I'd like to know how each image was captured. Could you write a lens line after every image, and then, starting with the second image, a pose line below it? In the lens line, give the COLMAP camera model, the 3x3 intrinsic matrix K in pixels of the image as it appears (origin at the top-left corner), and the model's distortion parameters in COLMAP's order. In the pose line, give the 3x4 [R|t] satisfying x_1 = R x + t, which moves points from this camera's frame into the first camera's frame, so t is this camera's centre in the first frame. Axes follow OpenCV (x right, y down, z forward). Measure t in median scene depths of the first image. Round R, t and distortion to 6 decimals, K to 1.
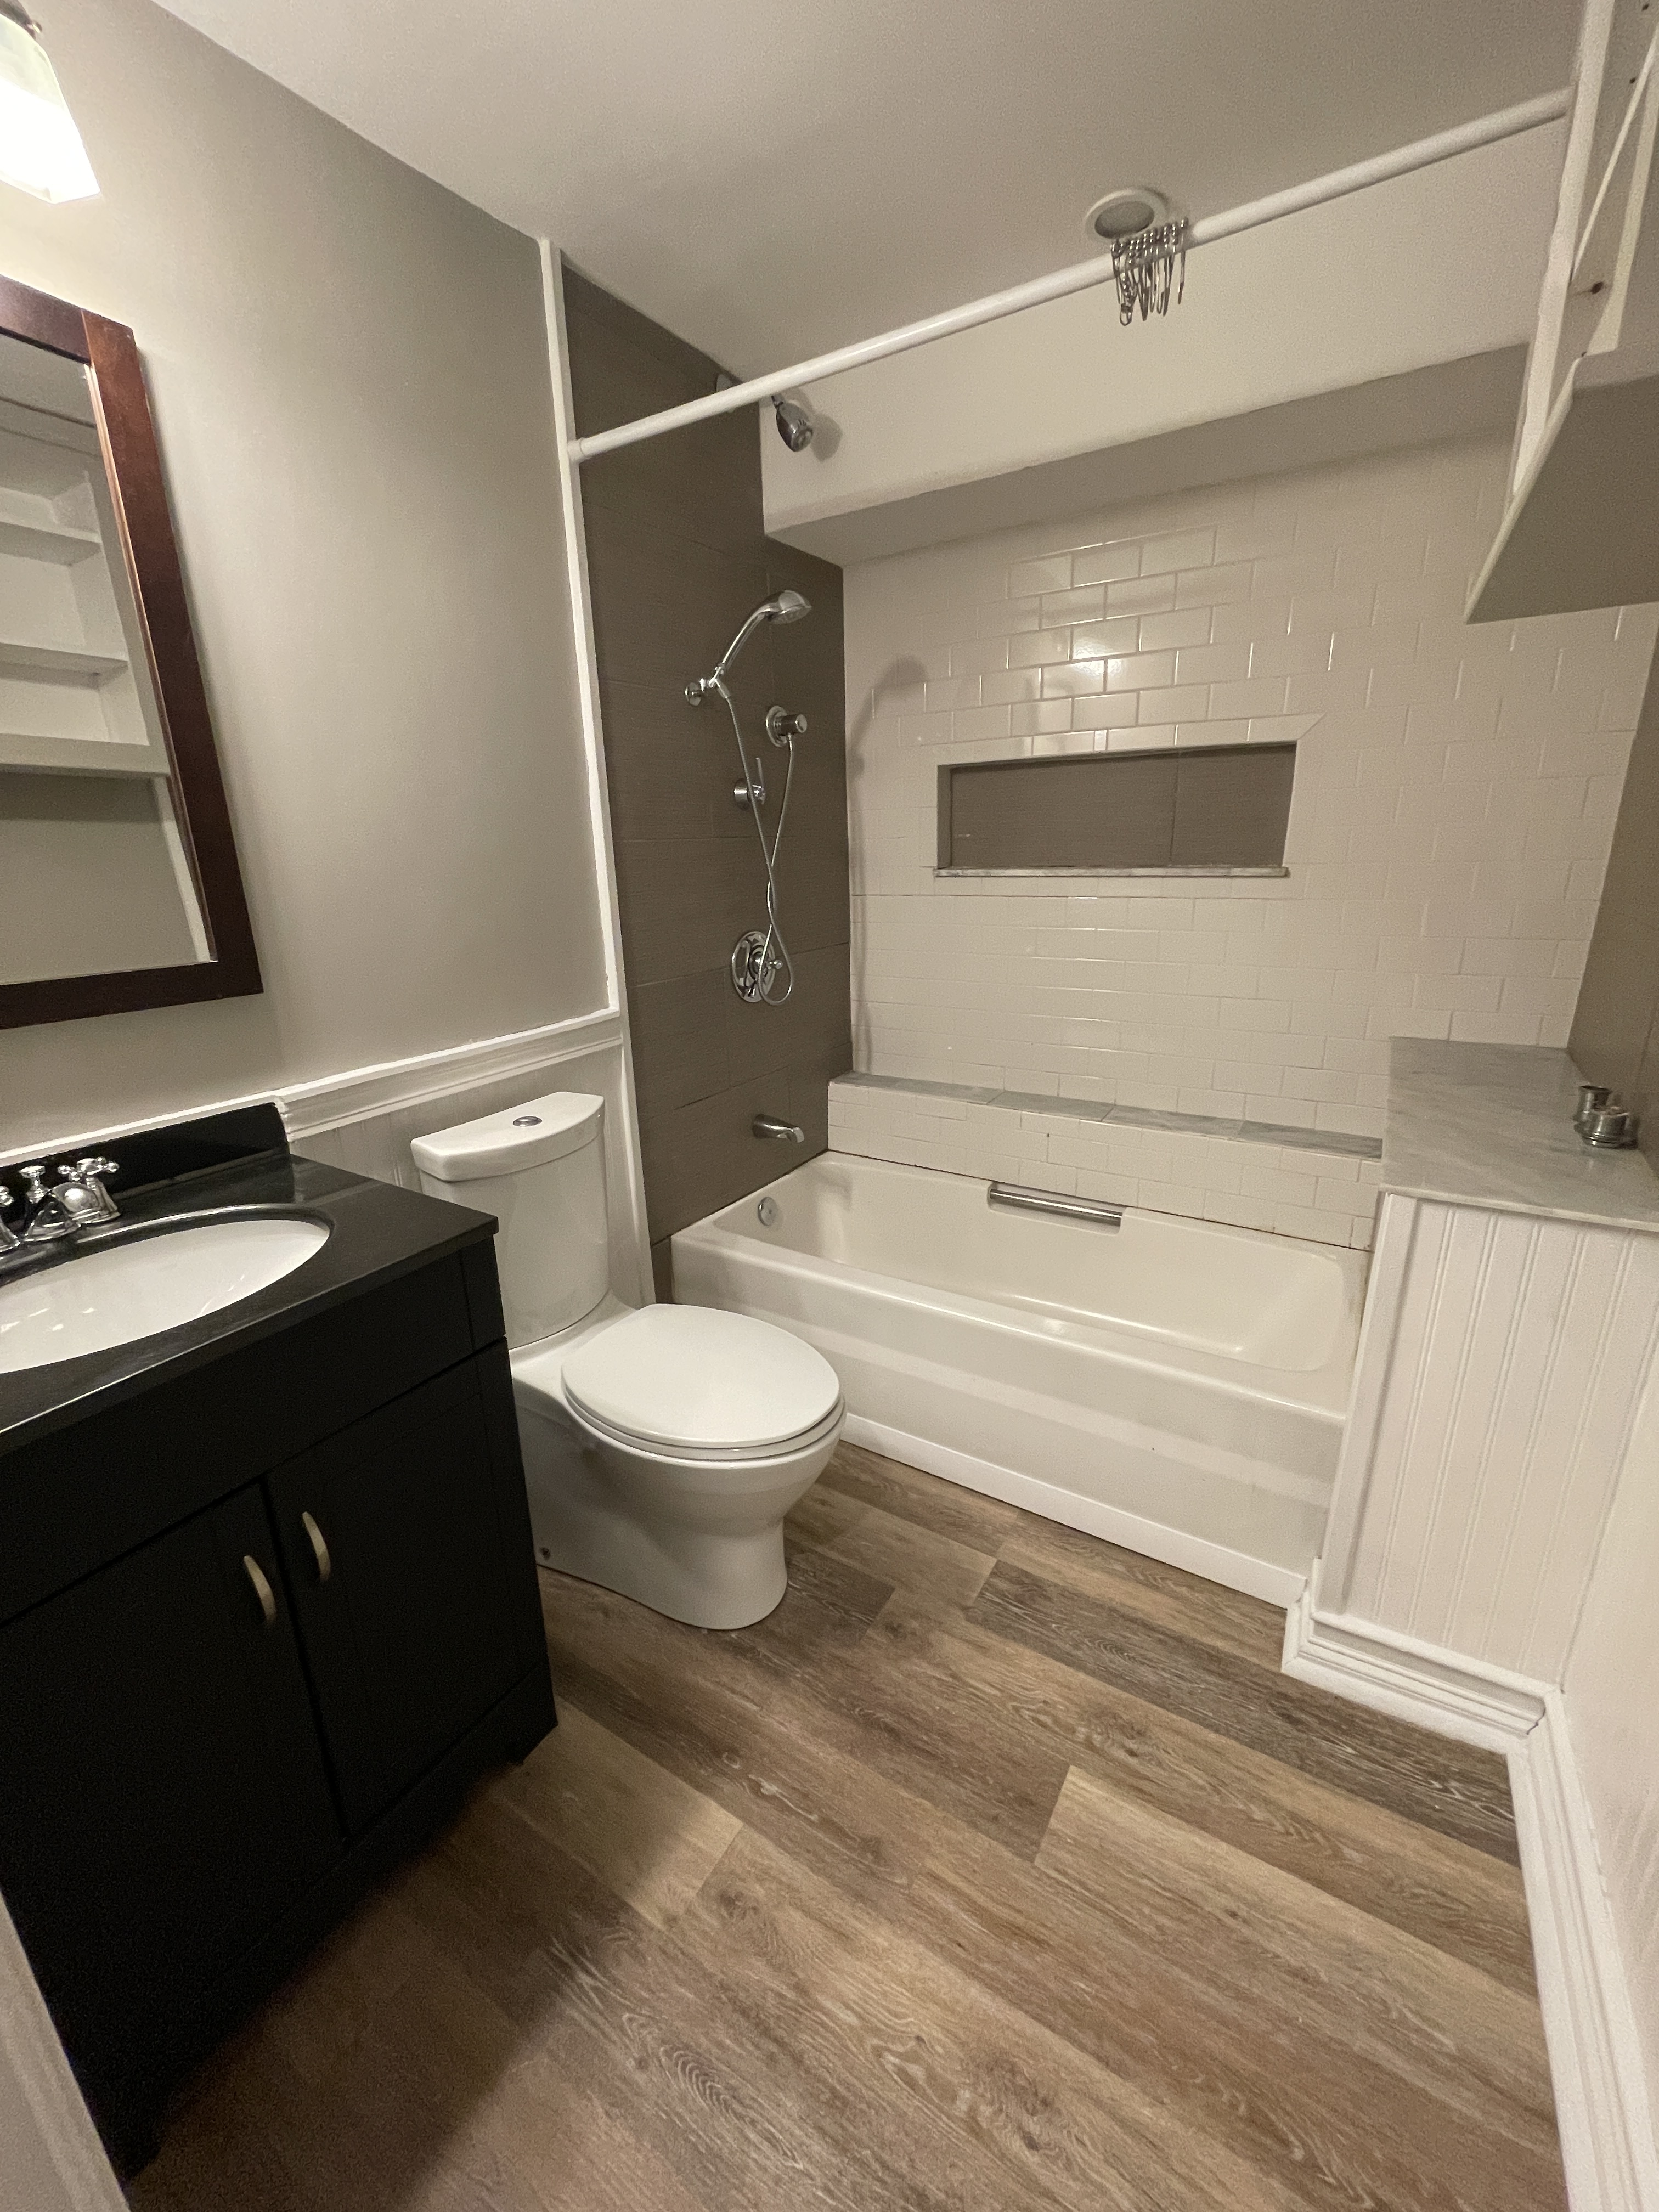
lens RADIAL K [[890.9, 0, 836.2], [0, 890.9, 1107.9], [0, 0, 1]] dist [-0.000610, -0.001166]
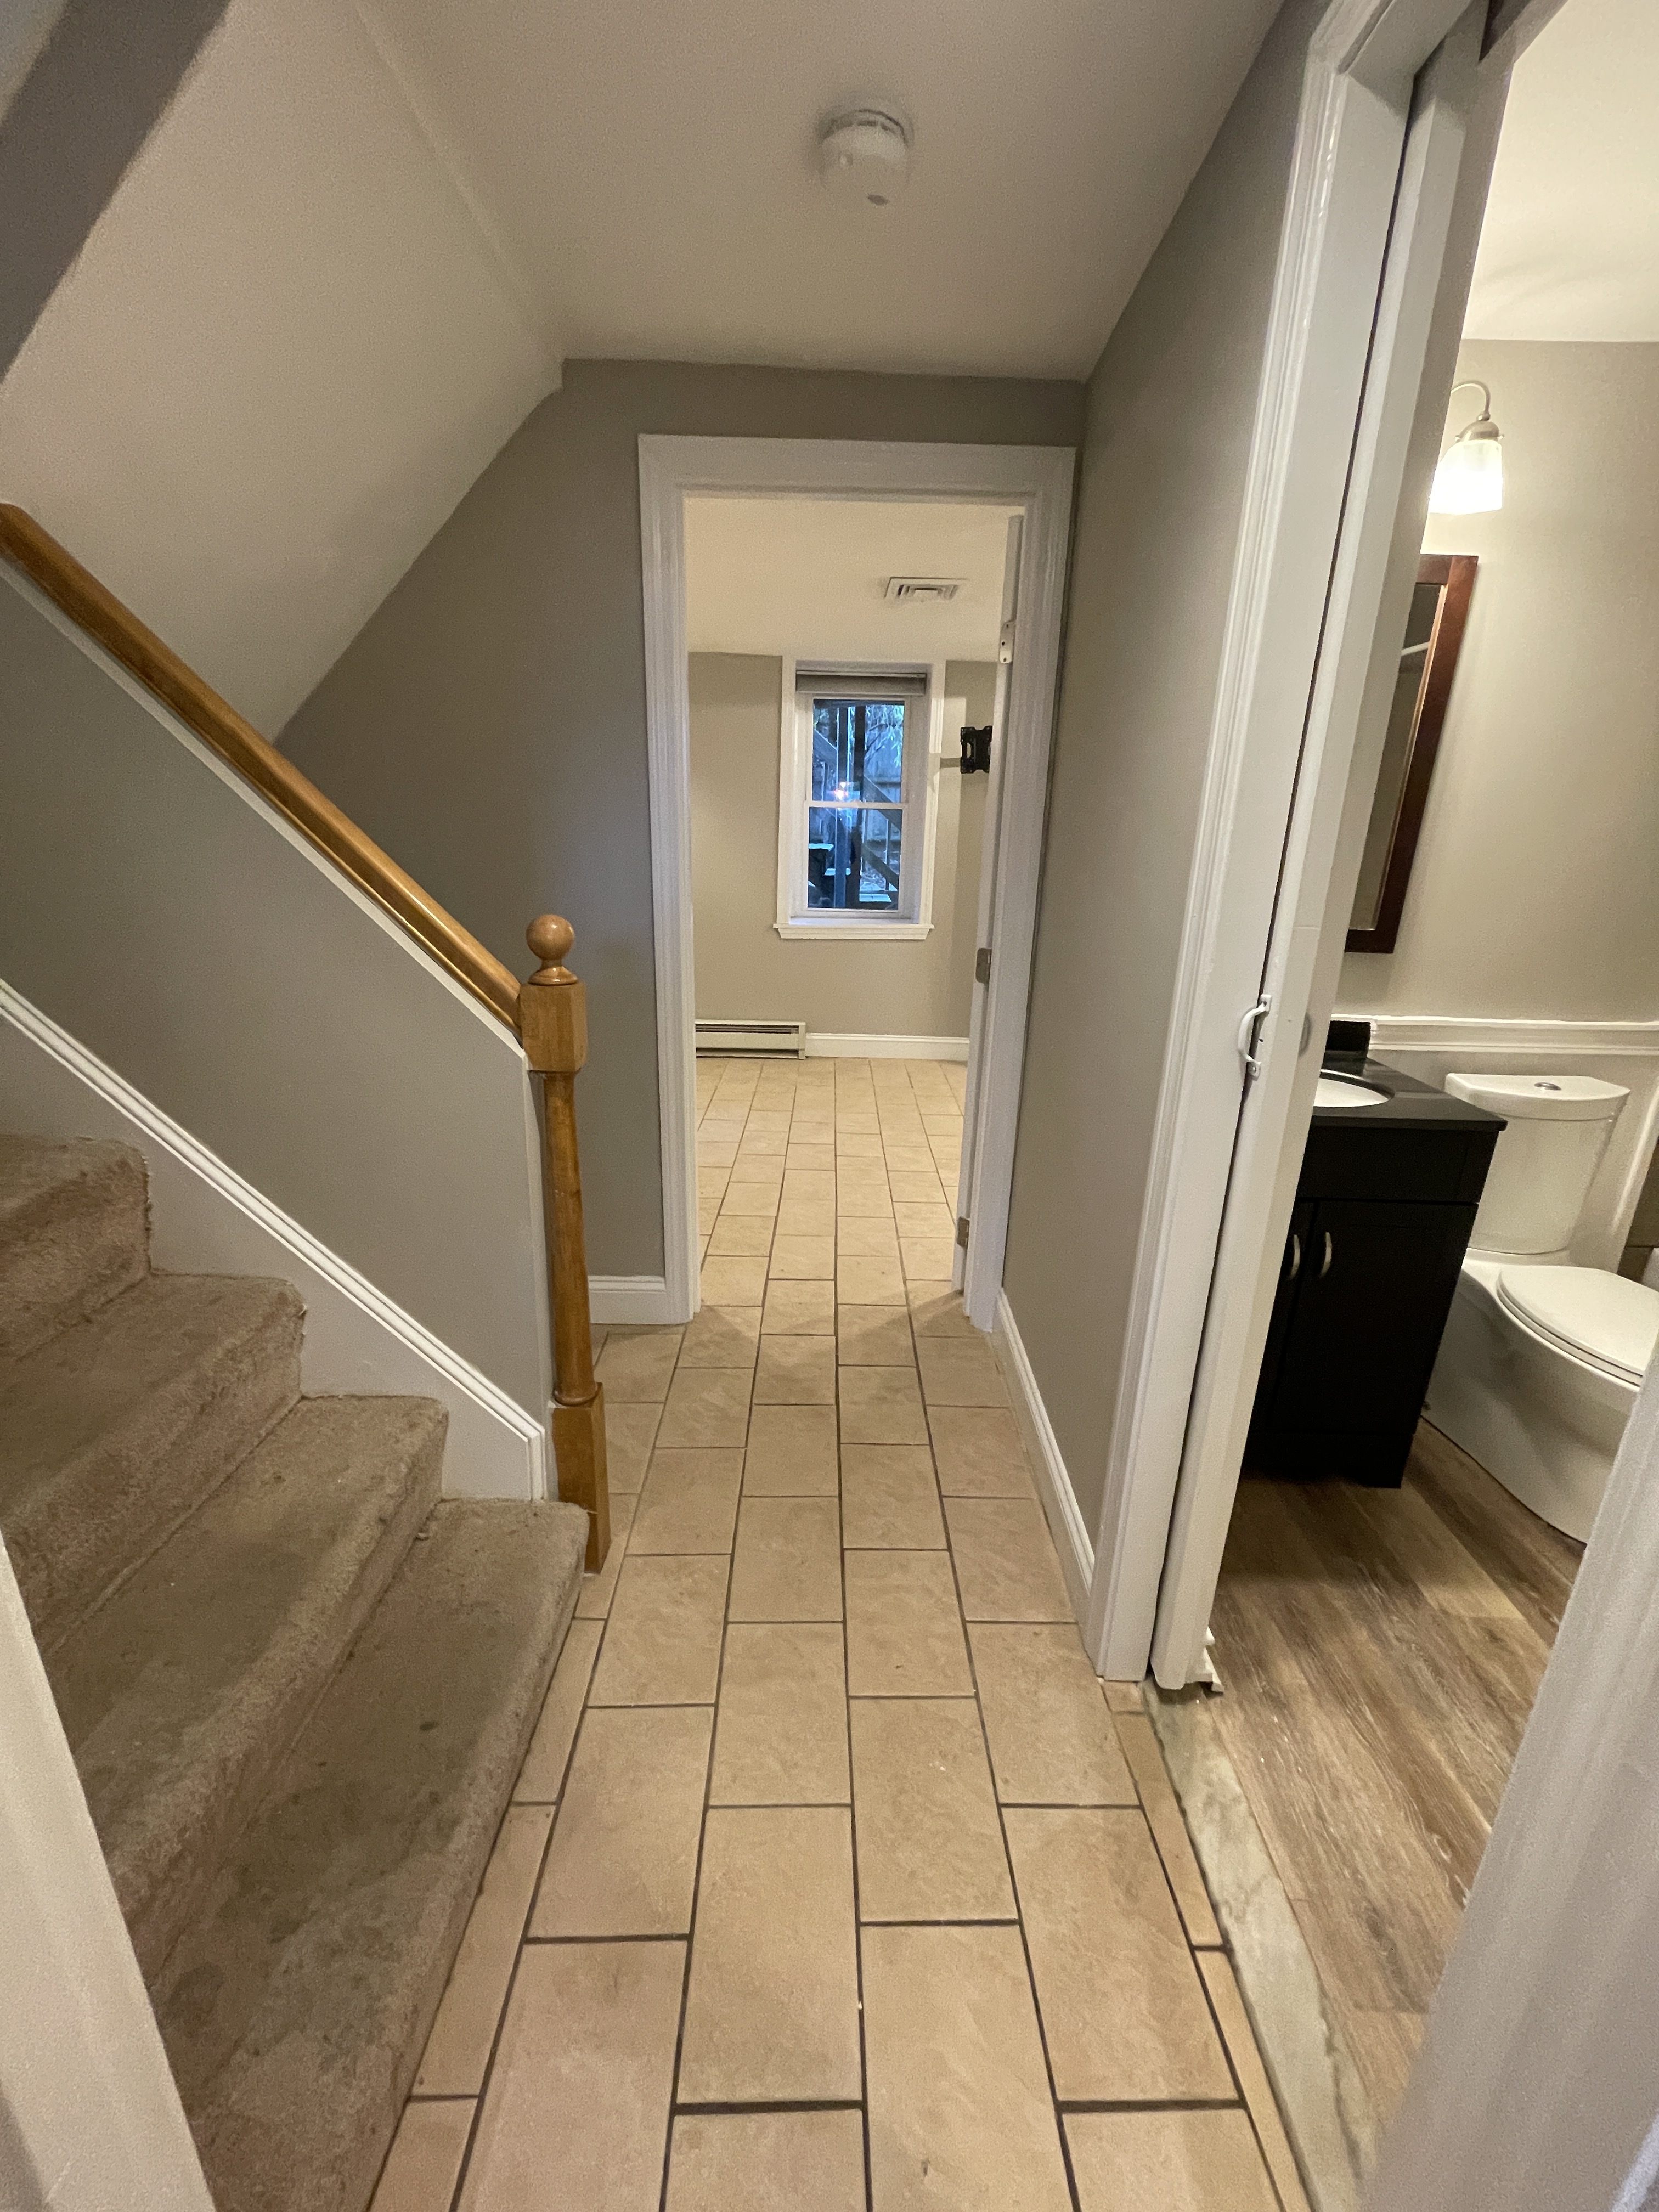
lens RADIAL K [[890.9, 0, 842.6], [0, 890.9, 1103.3], [0, 0, 1]] dist [-0.000610, -0.001166]
pose [[0.502116, 0.285736, -0.816232, 0.216111], [-0.285098, 0.945768, 0.155701, 0.146344], [0.816455, 0.154527, 0.556348, -0.594042]]
